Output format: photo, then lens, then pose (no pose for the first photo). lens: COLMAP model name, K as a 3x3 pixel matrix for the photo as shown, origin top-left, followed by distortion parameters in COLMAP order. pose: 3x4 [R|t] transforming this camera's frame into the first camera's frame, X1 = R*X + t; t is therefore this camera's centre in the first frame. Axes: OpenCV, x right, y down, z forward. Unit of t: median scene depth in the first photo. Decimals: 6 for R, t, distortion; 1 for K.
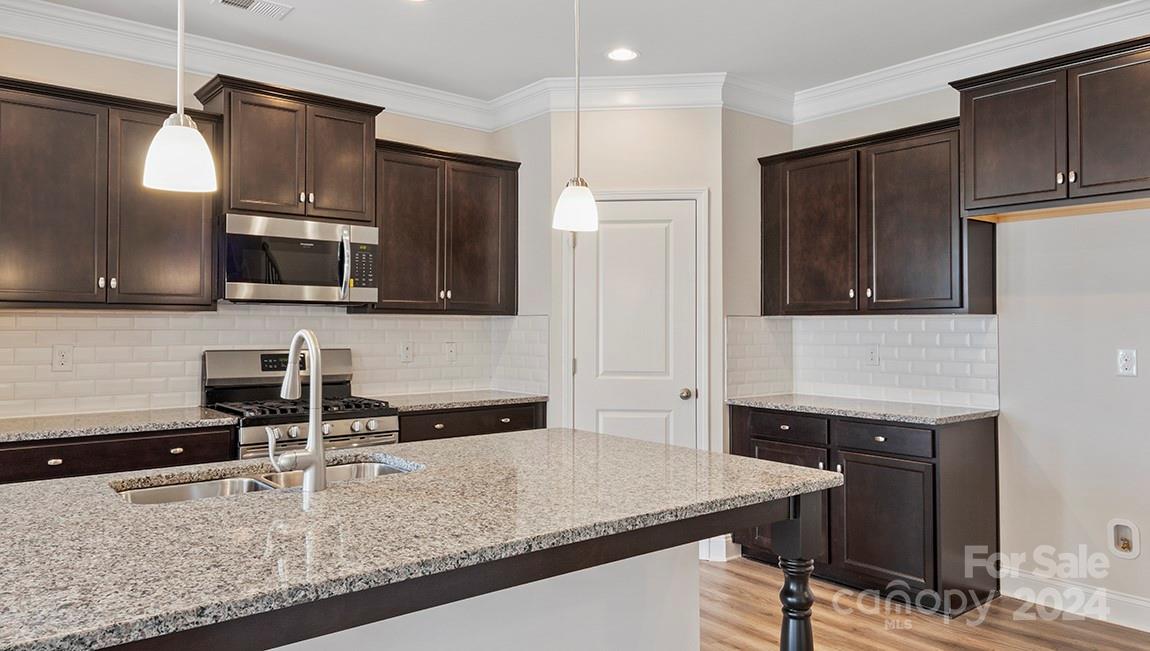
lens RADIAL K [[753.8, 0, 571.4], [0, 753.8, 320.1], [0, 0, 1]] dist [0.007331, 0.000950]
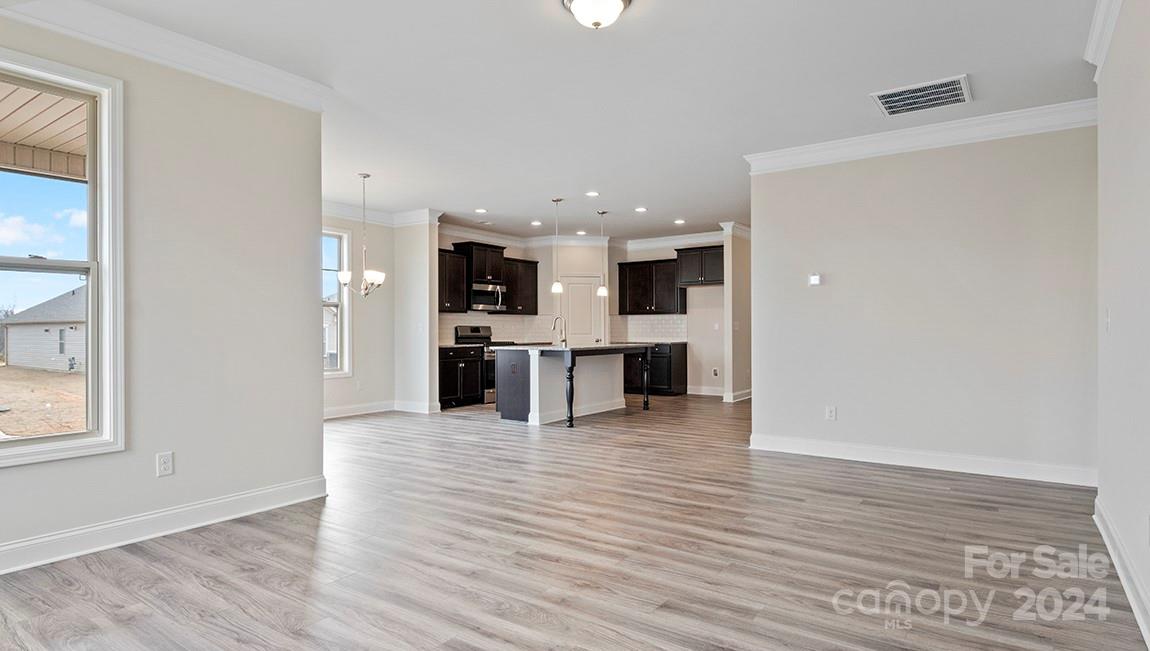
lens RADIAL K [[612.5, 0, 575.8], [0, 612.5, 326.5], [0, 0, 1]] dist [0.008621, -0.000108]
pose [[0.958712, -0.006041, 0.284315, -0.684595], [0.003683, 0.999954, 0.008825, 0.020032], [-0.284356, -0.007414, 0.958690, -1.461857]]
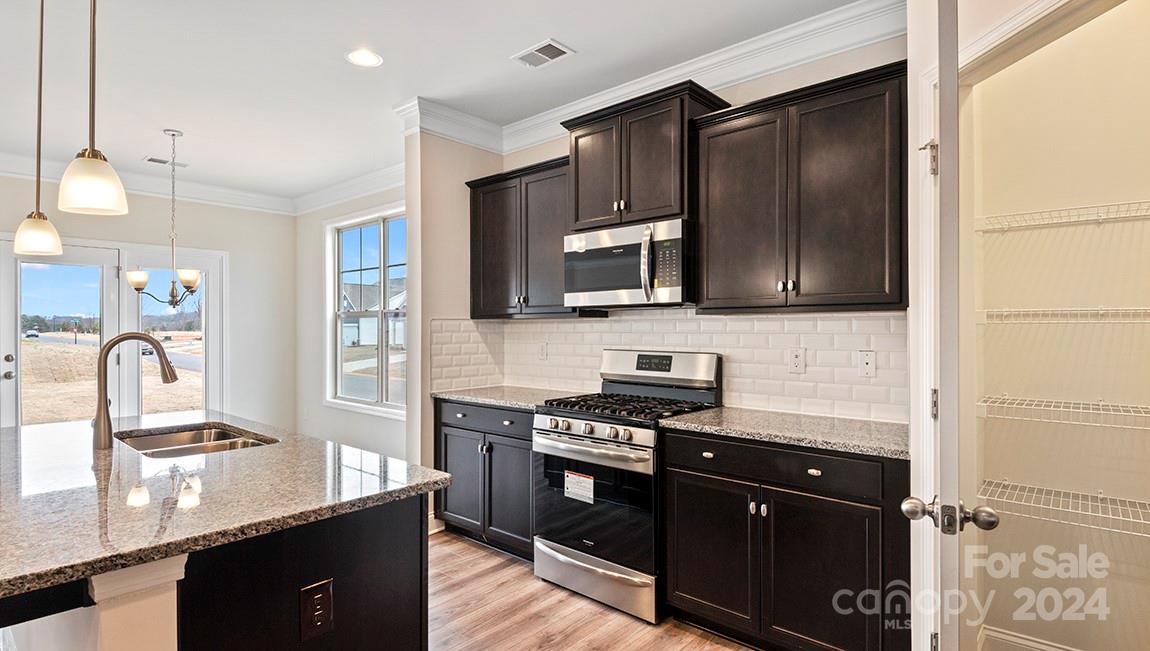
lens RADIAL K [[573.7, 0, 573.1], [0, 573.7, 331.0], [0, 0, 1]] dist [0.009315, -0.002829]
pose [[0.156563, 0.000016, -0.987668, 0.388894], [0.011114, 0.999937, 0.001778, 0.007911], [0.987605, -0.011255, 0.156553, 0.749758]]
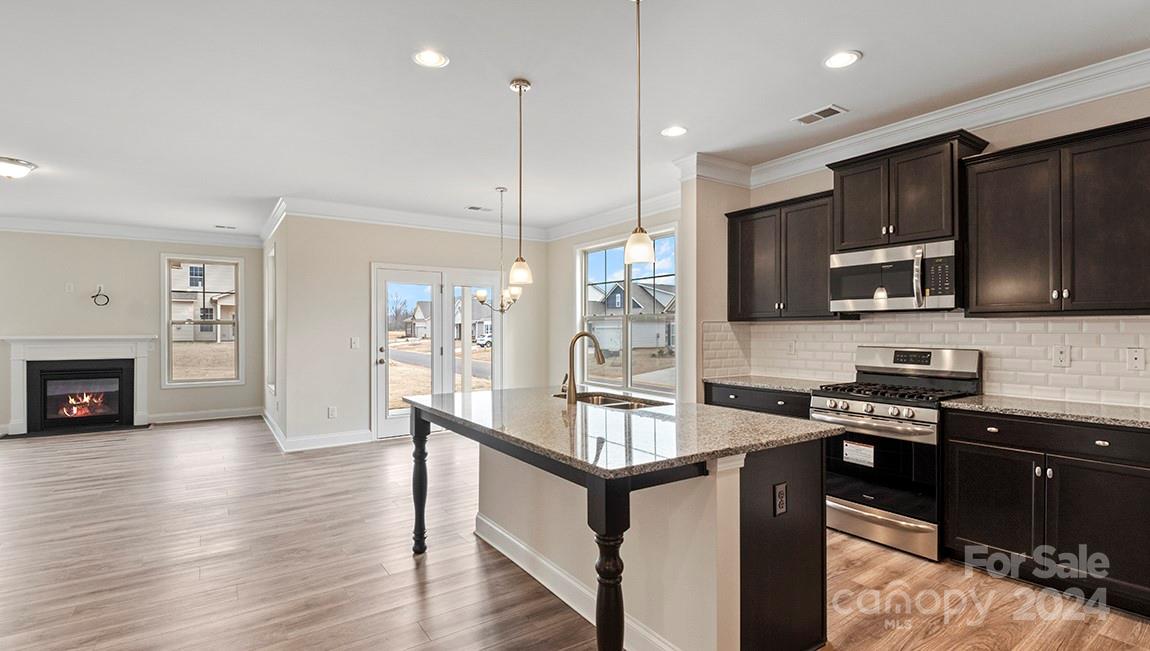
lens RADIAL K [[529.7, 0, 548.6], [0, 529.7, 328.7], [0, 0, 1]] dist [-0.024705, -0.006593]
pose [[-0.130027, -0.005073, -0.991497, 0.564870], [0.009667, 0.999933, -0.006384, 0.006245], [0.991463, -0.010415, -0.129969, 0.497903]]
